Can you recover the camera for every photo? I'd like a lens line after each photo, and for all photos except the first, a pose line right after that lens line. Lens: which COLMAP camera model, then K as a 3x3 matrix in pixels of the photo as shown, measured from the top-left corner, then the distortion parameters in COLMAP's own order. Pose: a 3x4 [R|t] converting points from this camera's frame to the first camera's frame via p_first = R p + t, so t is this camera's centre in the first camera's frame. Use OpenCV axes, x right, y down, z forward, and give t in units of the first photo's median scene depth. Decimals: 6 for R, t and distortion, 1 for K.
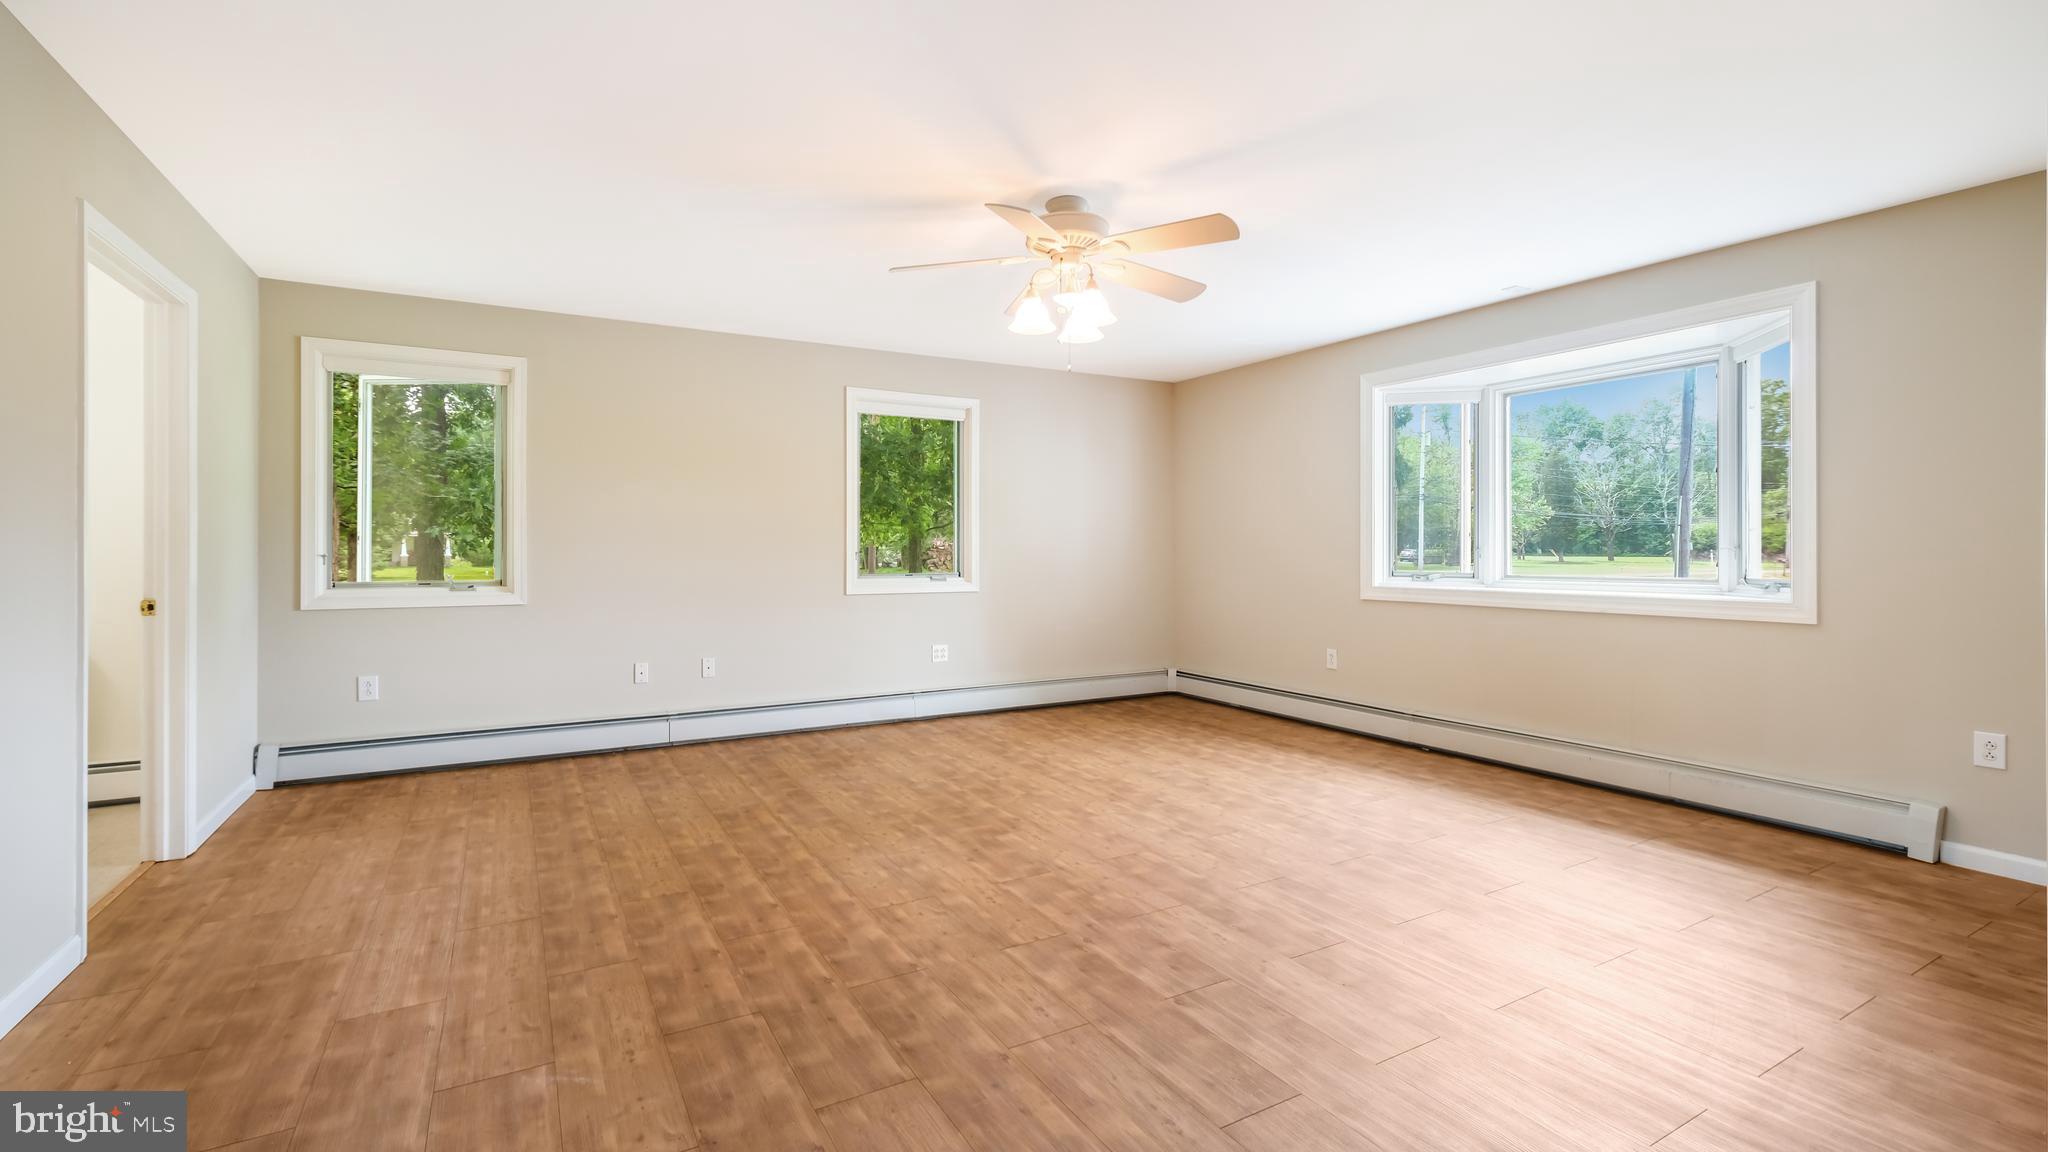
lens RADIAL K [[890.1, 0, 1013.9], [0, 890.1, 571.3], [0, 0, 1]] dist [0.003509, 0.000237]
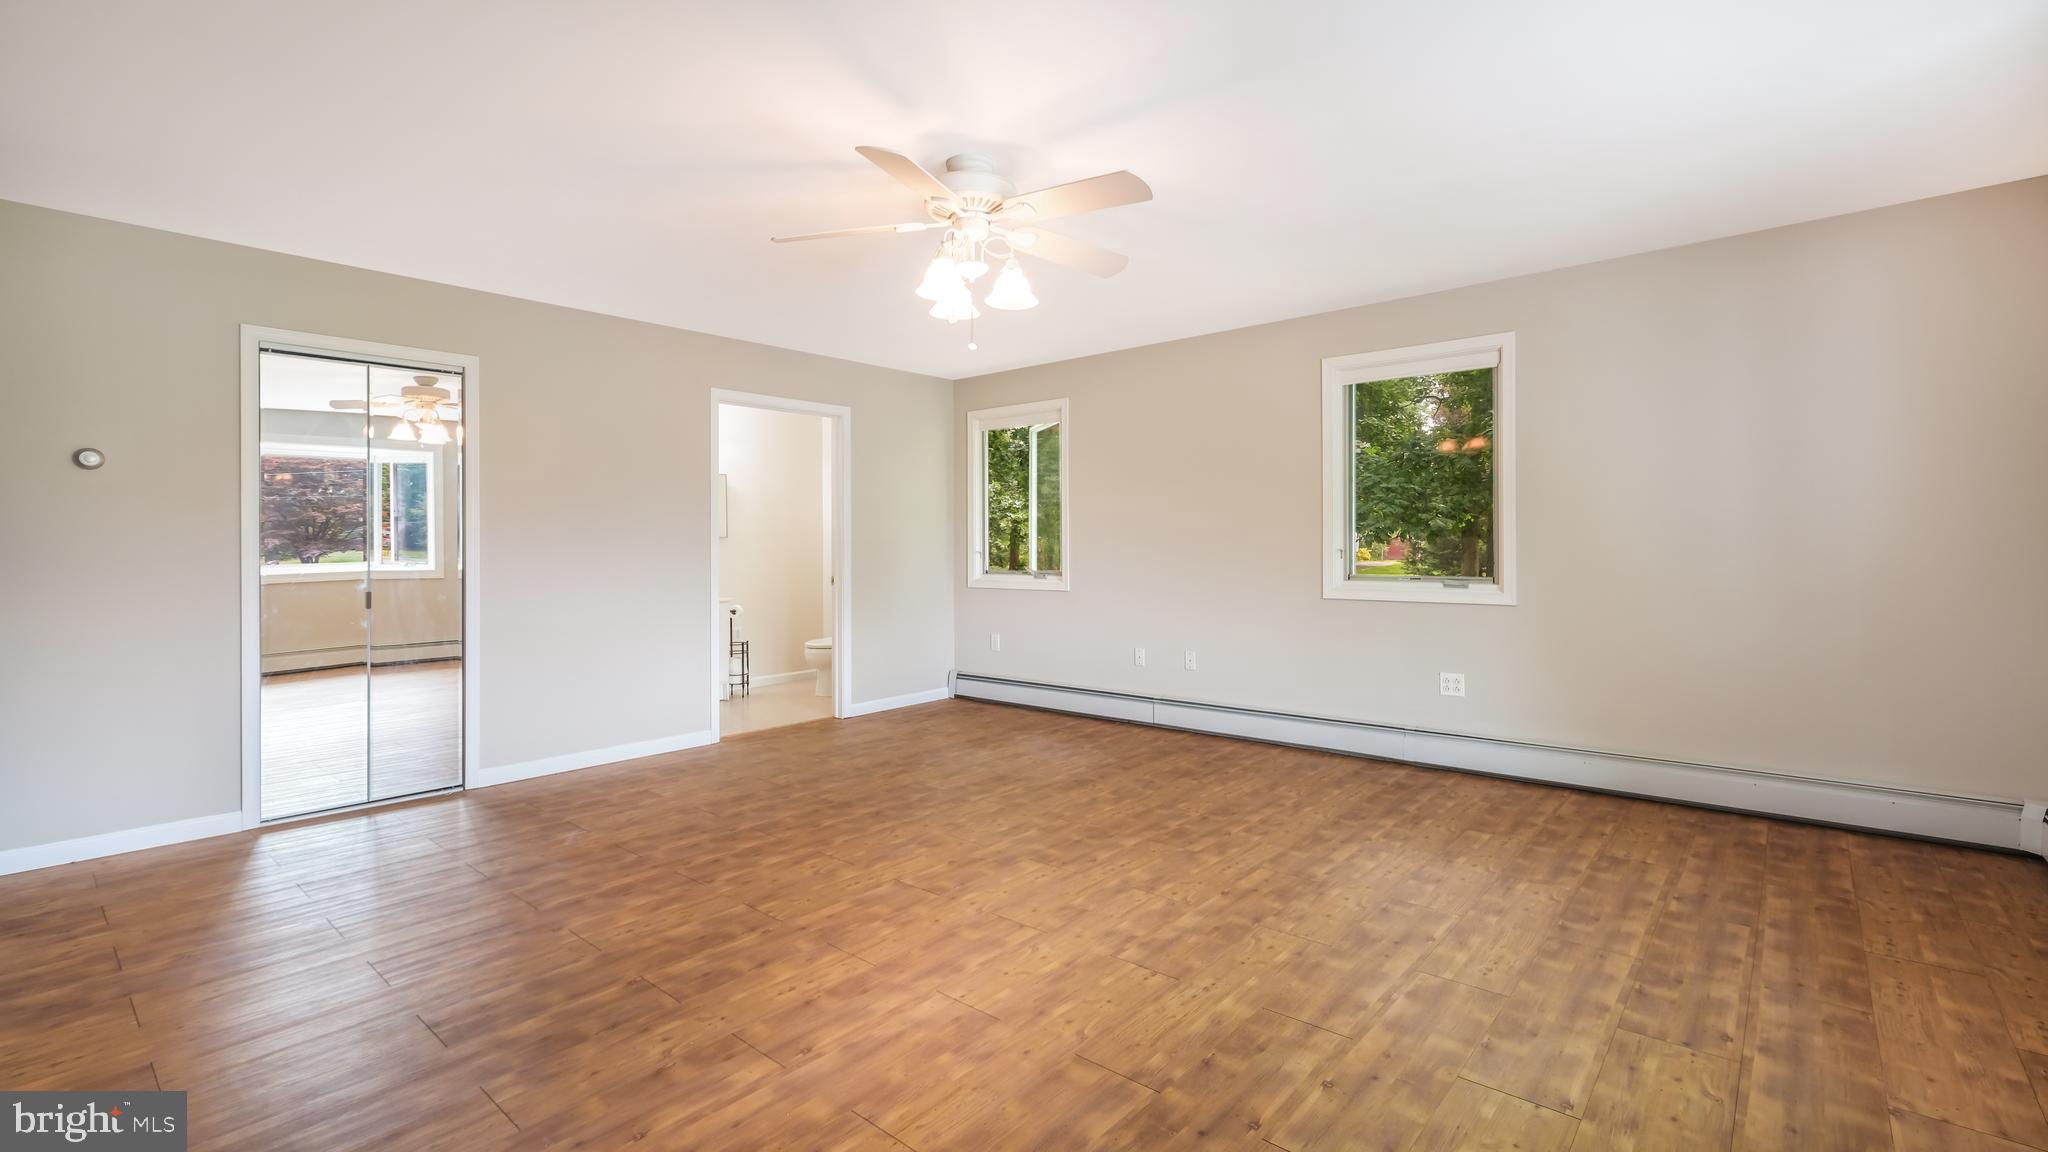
lens RADIAL K [[890.1, 0, 1013.9], [0, 890.1, 571.3], [0, 0, 1]] dist [0.003509, 0.000237]
pose [[0.340421, 0.025552, -0.939926, 0.894938], [-0.017816, 0.999627, 0.020722, -0.021897], [0.940104, 0.009692, 0.340749, 0.719215]]
